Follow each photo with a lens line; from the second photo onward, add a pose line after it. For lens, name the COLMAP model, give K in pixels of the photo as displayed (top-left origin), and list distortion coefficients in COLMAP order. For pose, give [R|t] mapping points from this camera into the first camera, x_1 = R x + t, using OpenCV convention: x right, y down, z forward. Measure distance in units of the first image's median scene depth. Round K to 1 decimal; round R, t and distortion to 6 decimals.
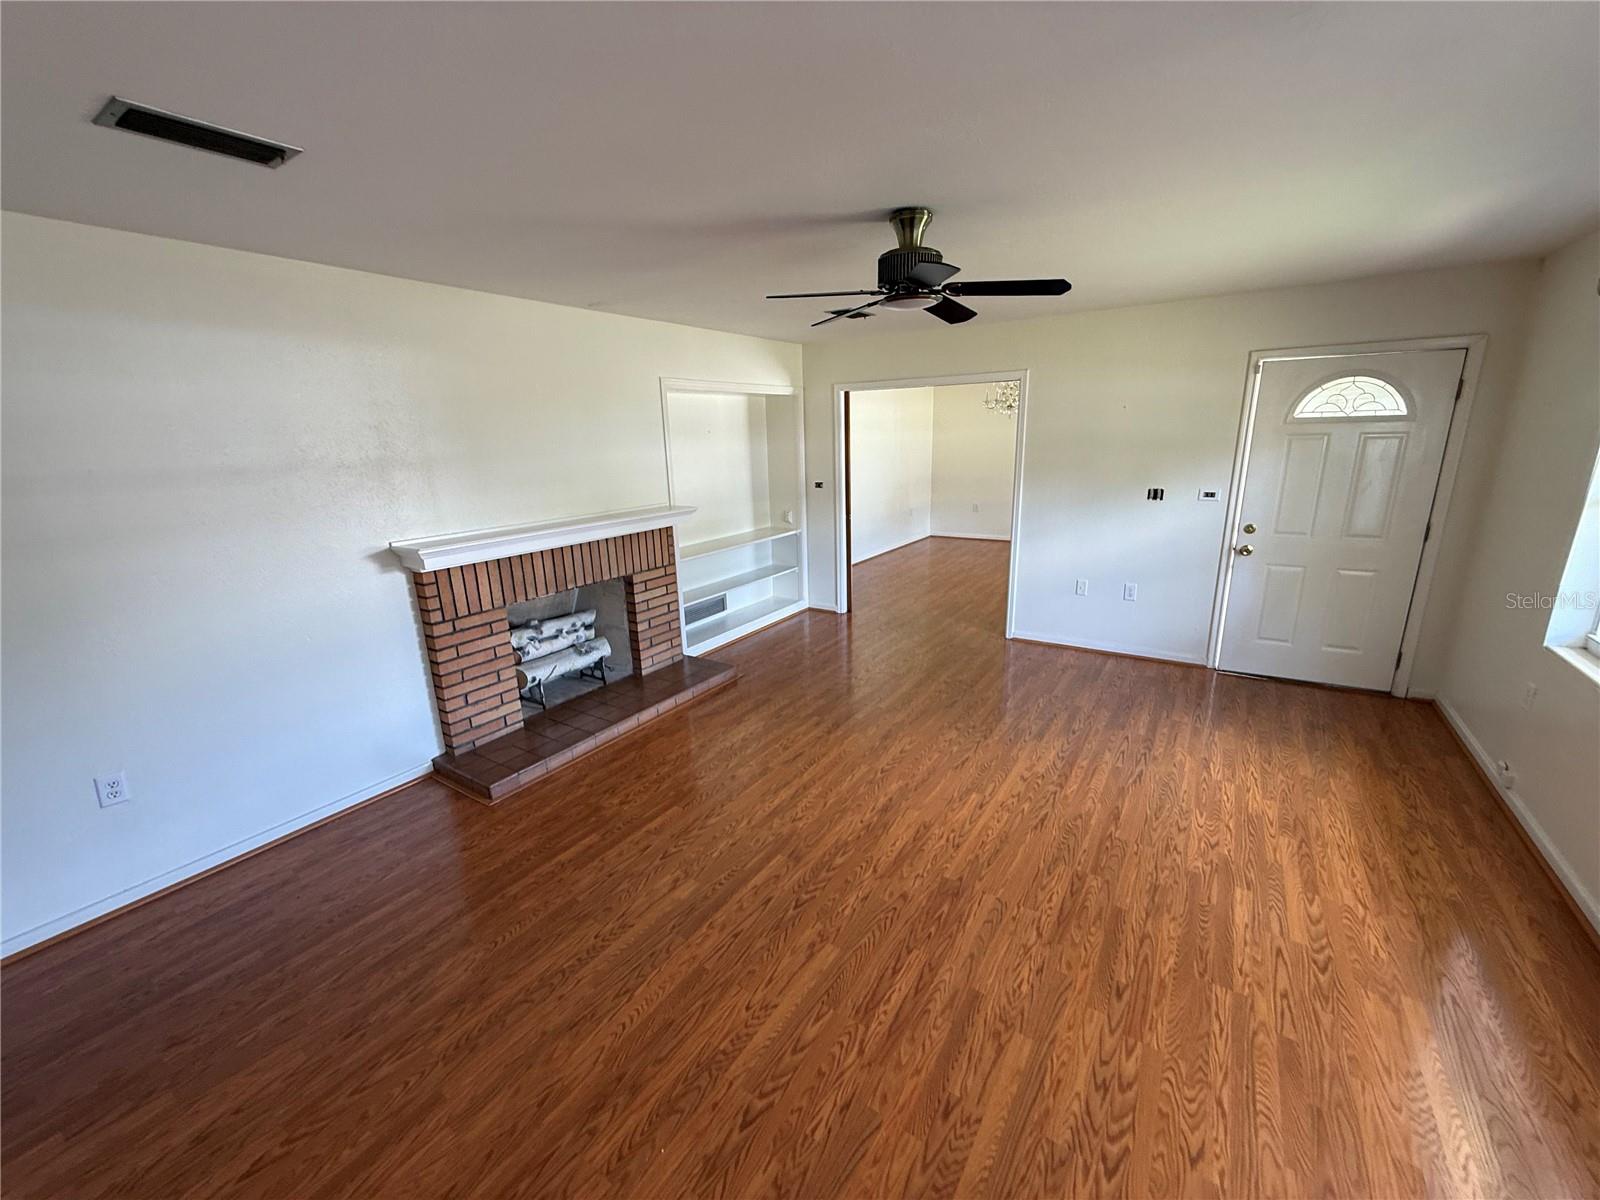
lens RADIAL K [[643.5, 0, 797.1], [0, 643.5, 604.2], [0, 0, 1]] dist [-0.002025, -0.000423]
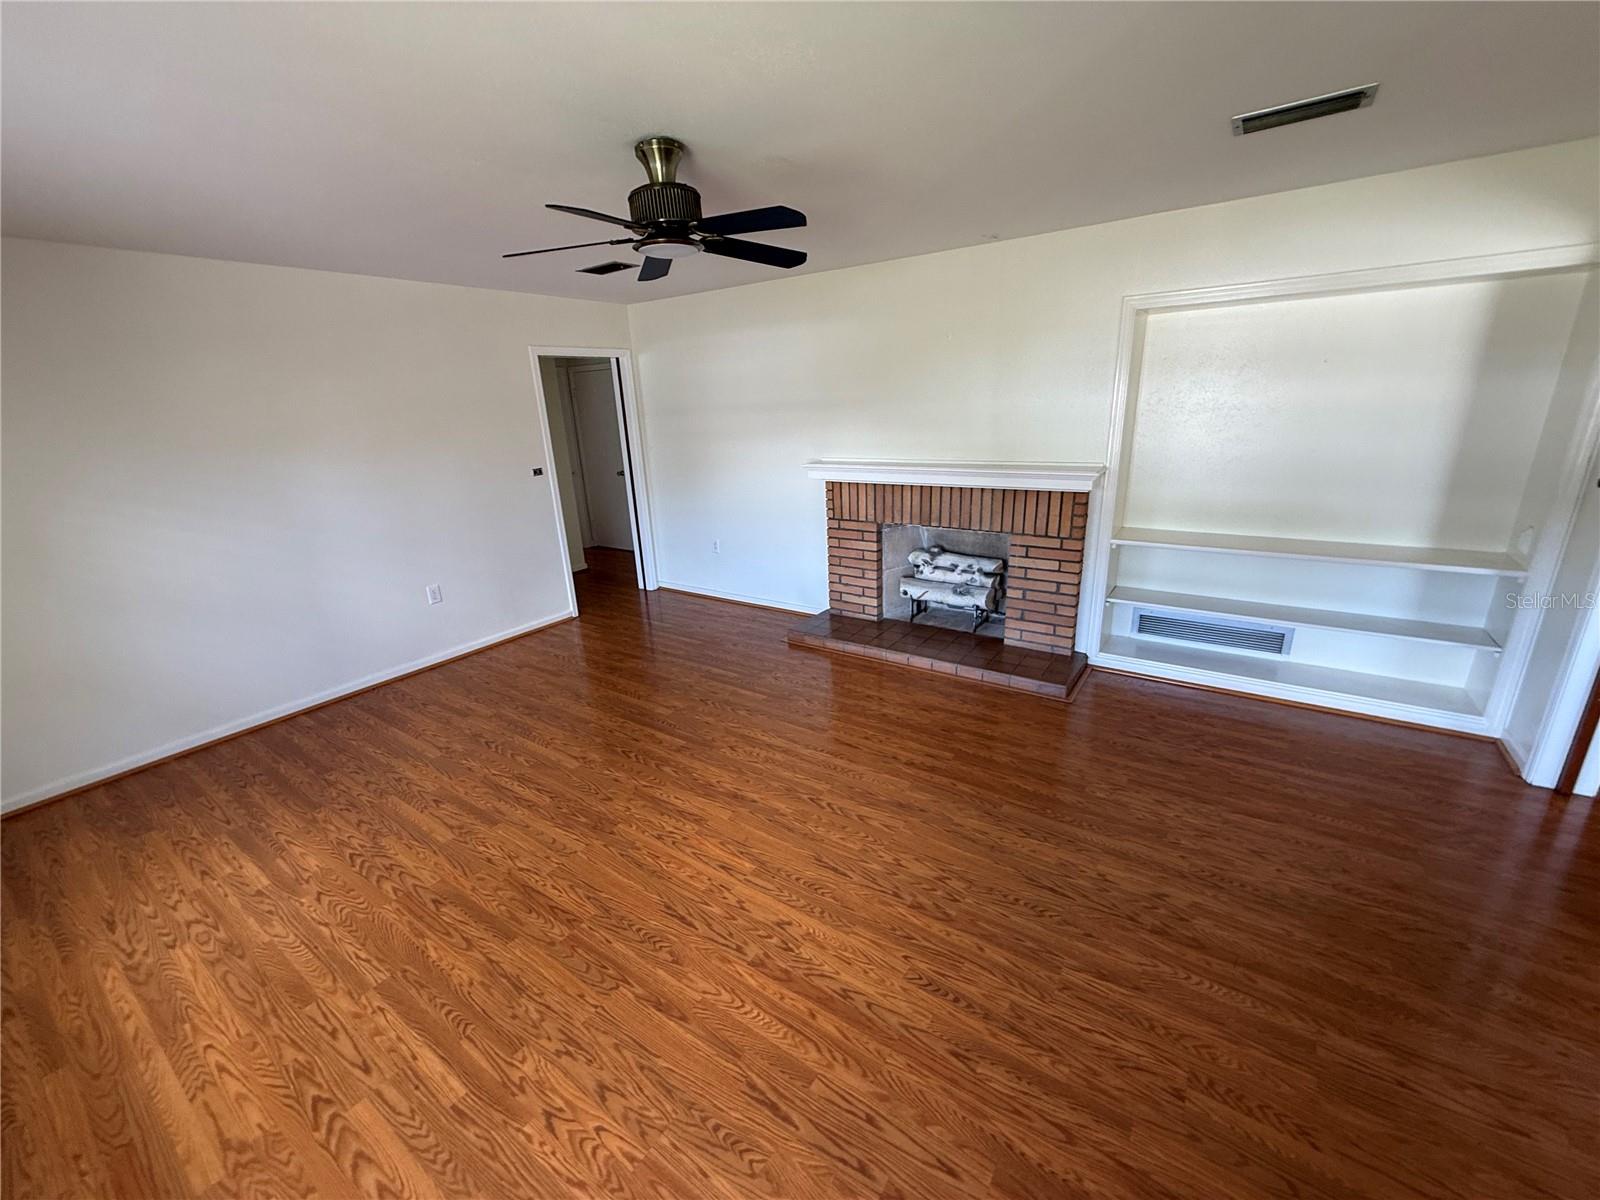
lens RADIAL K [[643.5, 0, 797.1], [0, 643.5, 604.2], [0, 0, 1]] dist [-0.002025, -0.000423]
pose [[-0.026914, 0.333543, -0.942351, 0.947259], [-0.214511, 0.918805, 0.331335, -0.280974], [0.976351, 0.211062, 0.046820, 0.993957]]
